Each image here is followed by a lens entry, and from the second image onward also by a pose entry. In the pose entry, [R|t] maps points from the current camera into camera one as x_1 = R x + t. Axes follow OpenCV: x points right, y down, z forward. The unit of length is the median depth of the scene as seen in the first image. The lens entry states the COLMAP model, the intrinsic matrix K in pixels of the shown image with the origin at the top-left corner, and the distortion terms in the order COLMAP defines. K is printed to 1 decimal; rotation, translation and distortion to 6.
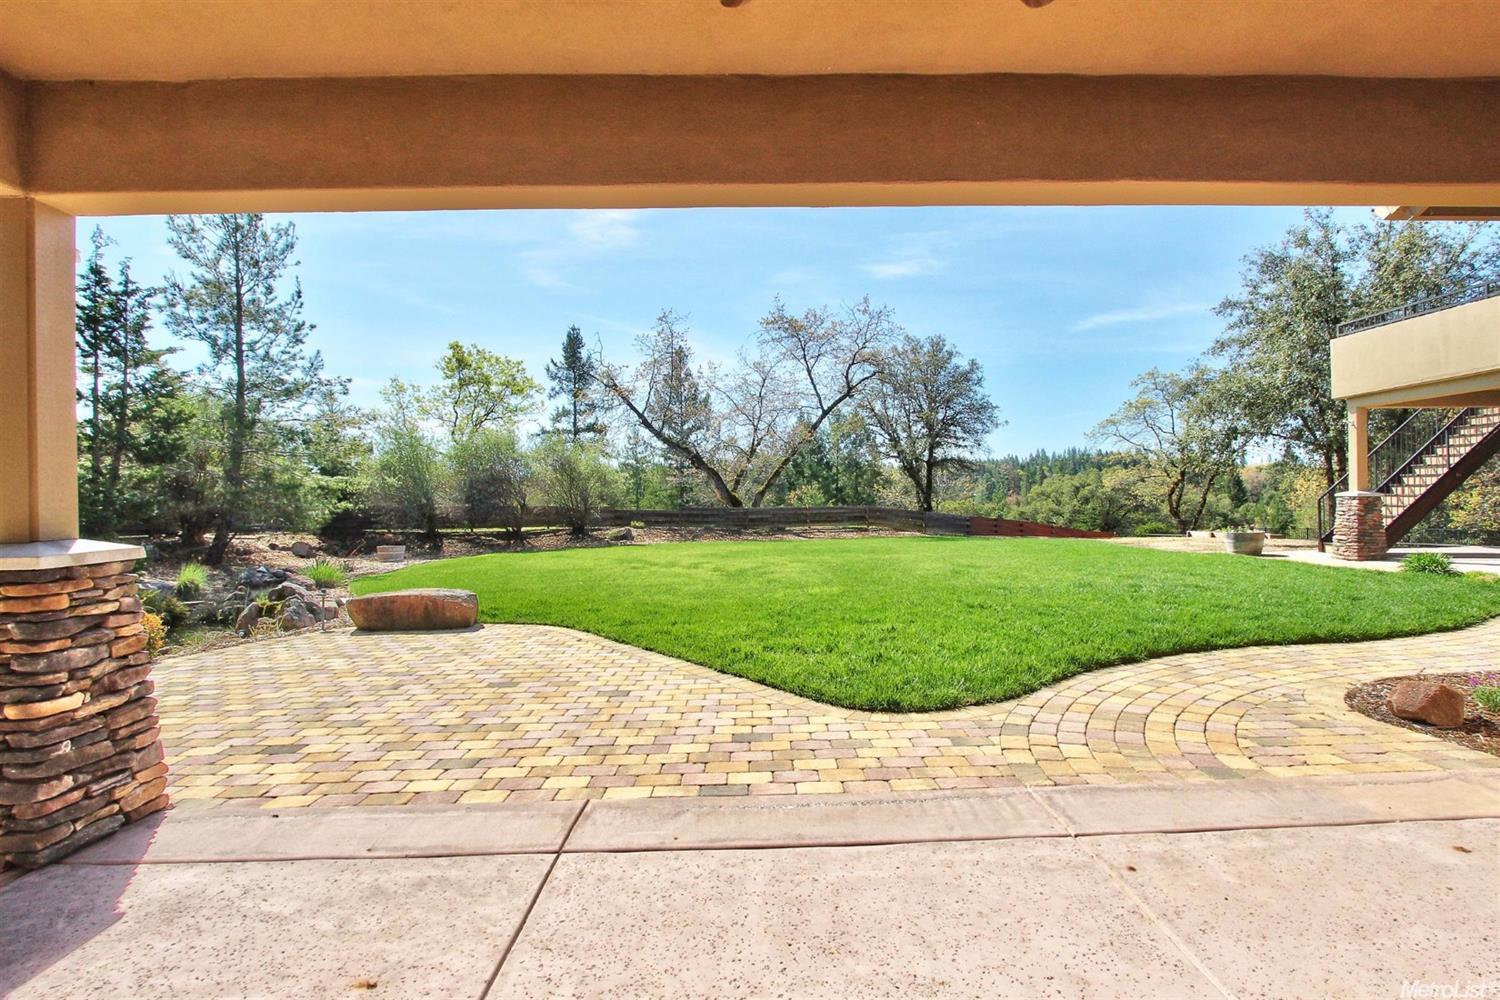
lens RADIAL K [[692.9, 0, 753.6], [0, 692.9, 498.5], [0, 0, 1]] dist [-0.019237, 0.000555]
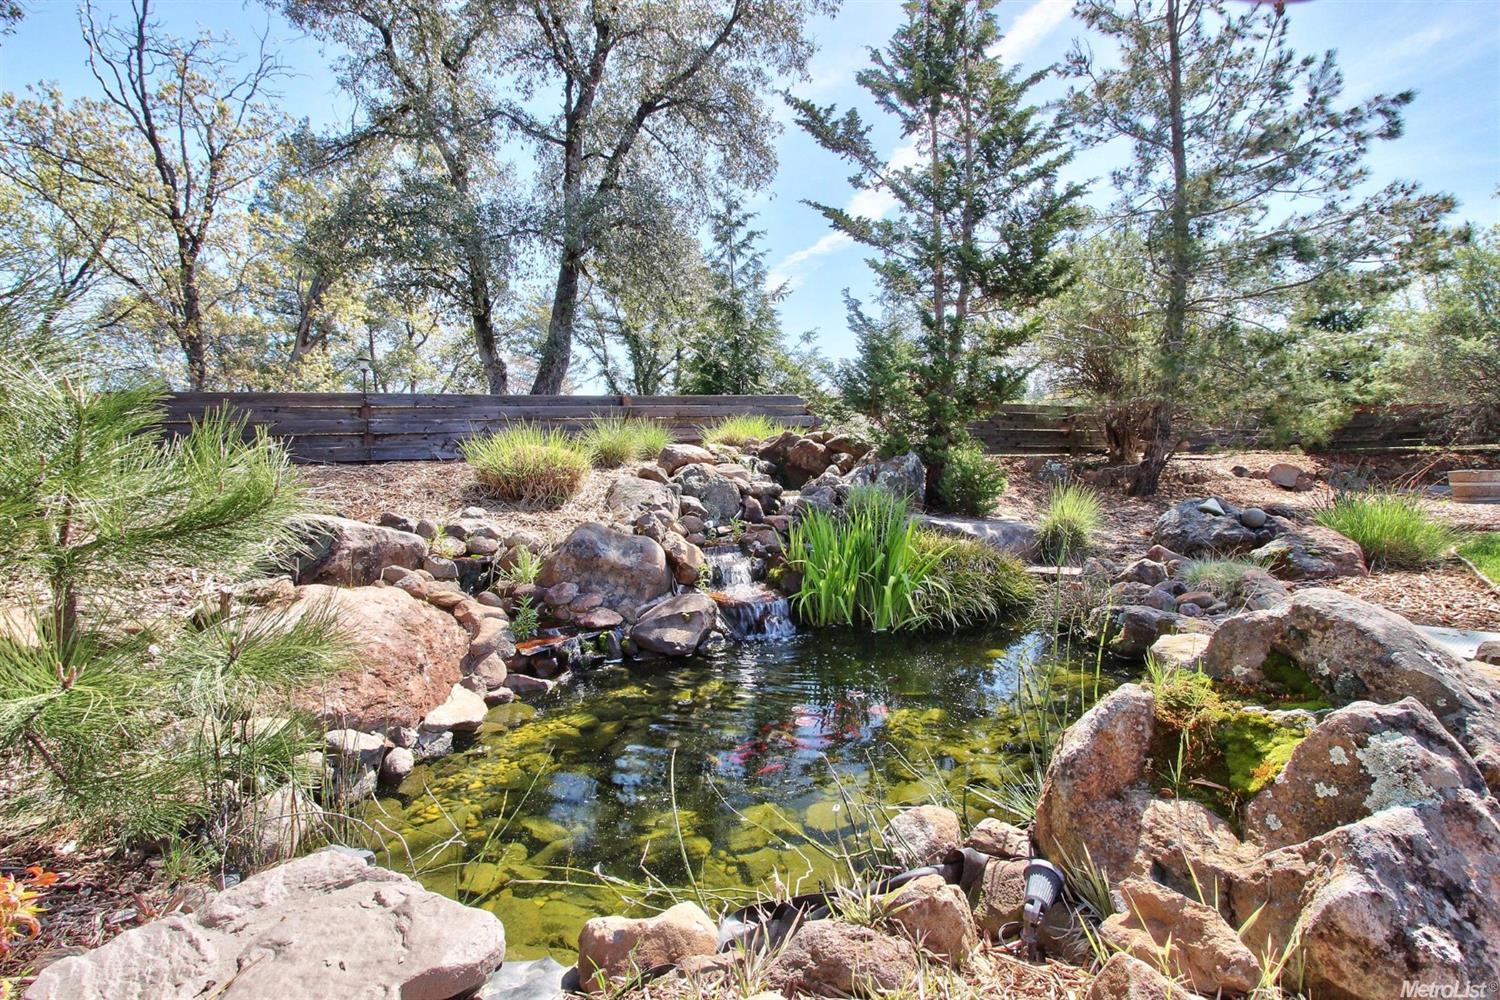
lens RADIAL K [[692.9, 0, 751.4], [0, 692.9, 493.0], [0, 0, 1]] dist [-0.019237, 0.000555]
pose [[0.336889, 0.037009, -0.940817, -0.304859], [0.040822, 0.997713, 0.053865, 0.044812], [0.940659, -0.056552, 0.334607, 0.434358]]
